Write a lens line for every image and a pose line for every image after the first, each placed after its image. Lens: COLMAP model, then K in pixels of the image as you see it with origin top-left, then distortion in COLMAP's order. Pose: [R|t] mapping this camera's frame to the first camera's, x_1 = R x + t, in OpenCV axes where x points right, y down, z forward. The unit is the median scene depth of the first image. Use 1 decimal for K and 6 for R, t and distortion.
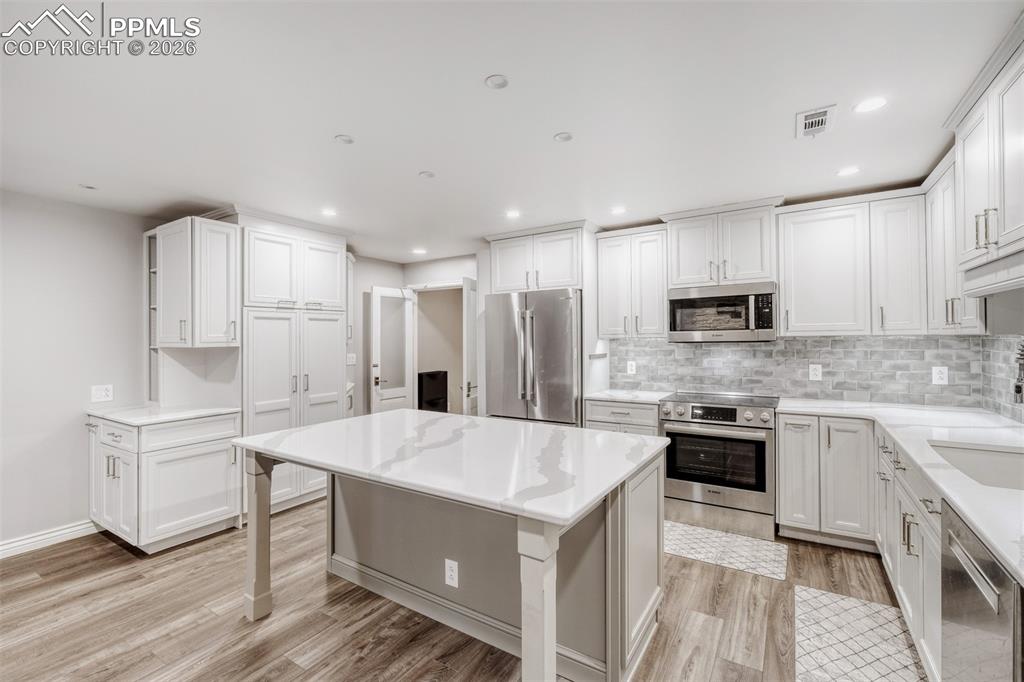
lens RADIAL K [[450.4, 0, 509.2], [0, 450.4, 343.1], [0, 0, 1]] dist [-0.006323, 0.001089]
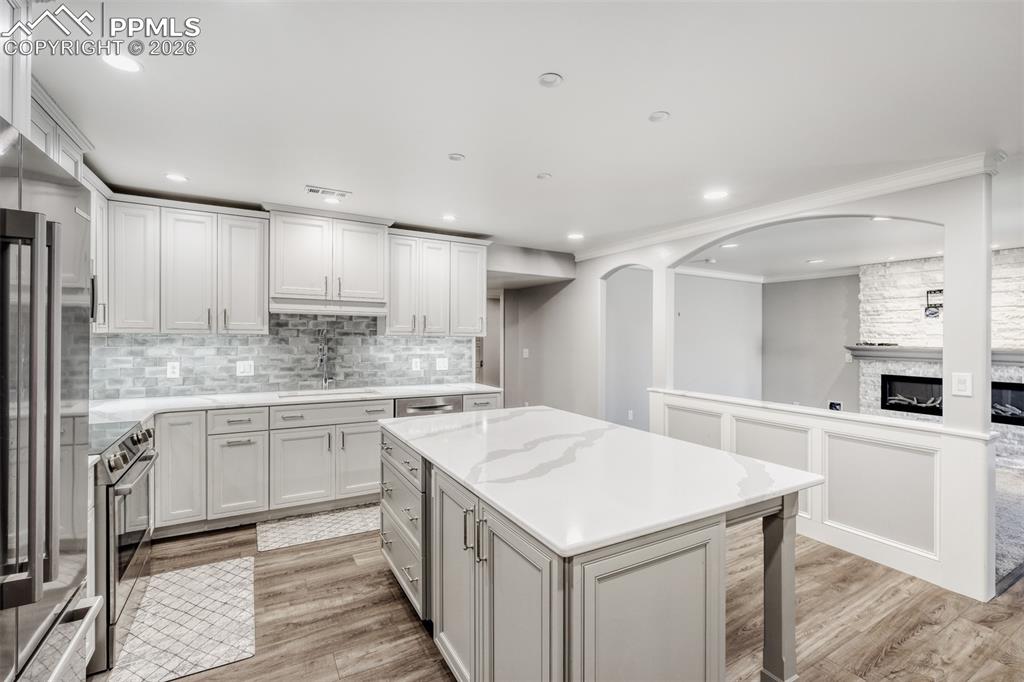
lens RADIAL K [[450.4, 0, 516.9], [0, 450.4, 331.0], [0, 0, 1]] dist [-0.006323, 0.001089]
pose [[-0.891261, 0.007098, 0.453436, -0.345489], [0.003275, 0.999952, -0.009217, -0.007713], [-0.453479, -0.006730, -0.891241, 1.263656]]
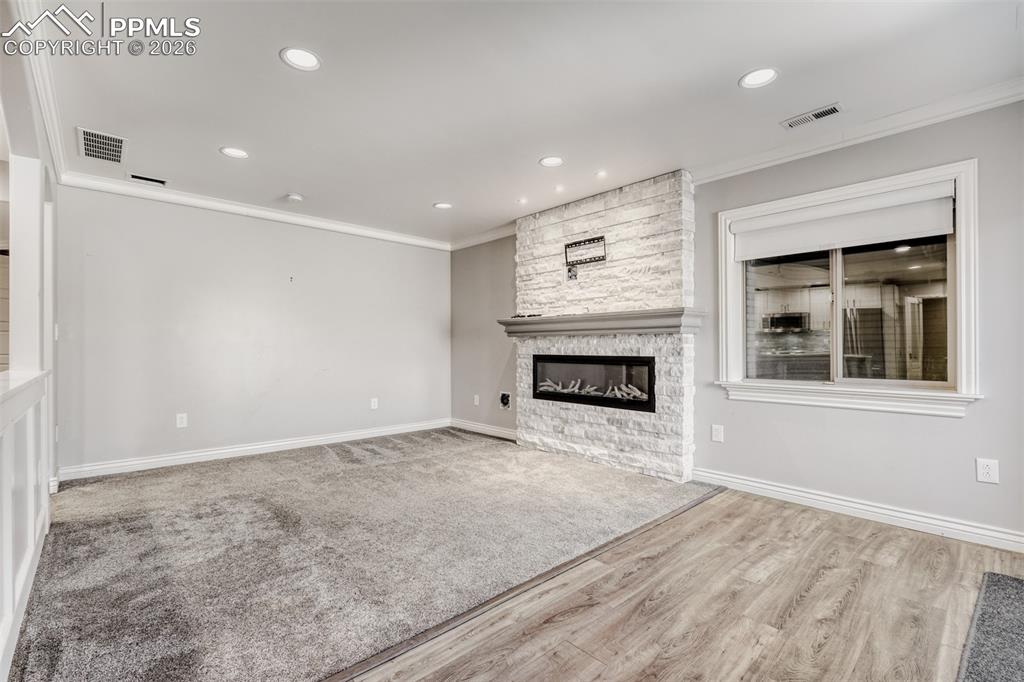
lens RADIAL K [[450.4, 0, 513.4], [0, 450.4, 343.3], [0, 0, 1]] dist [-0.006323, 0.001089]
pose [[-0.967275, 0.013864, 0.253351, -1.101493], [0.013467, 0.999904, -0.003299, 0.117043], [-0.253373, 0.000220, -0.967369, 0.428000]]
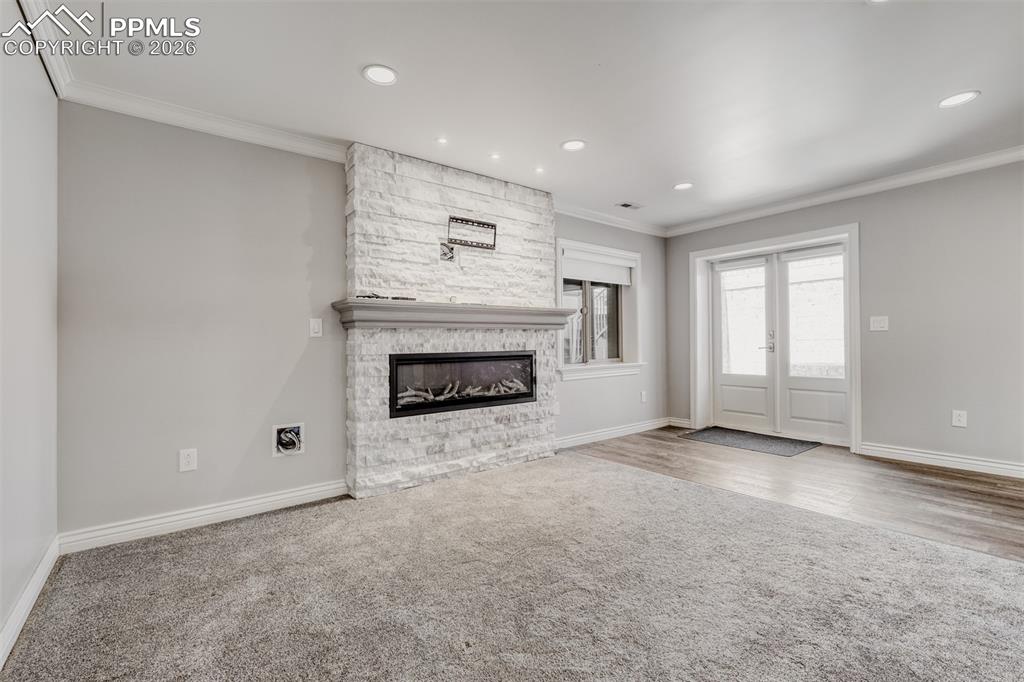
lens RADIAL K [[450.4, 0, 508.1], [0, 450.4, 335.2], [0, 0, 1]] dist [-0.006323, 0.001089]
pose [[-0.340148, 0.000655, -0.940372, -0.012412], [0.009184, 0.999954, -0.002626, 0.112371], [0.940327, -0.009530, -0.340138, -0.358760]]
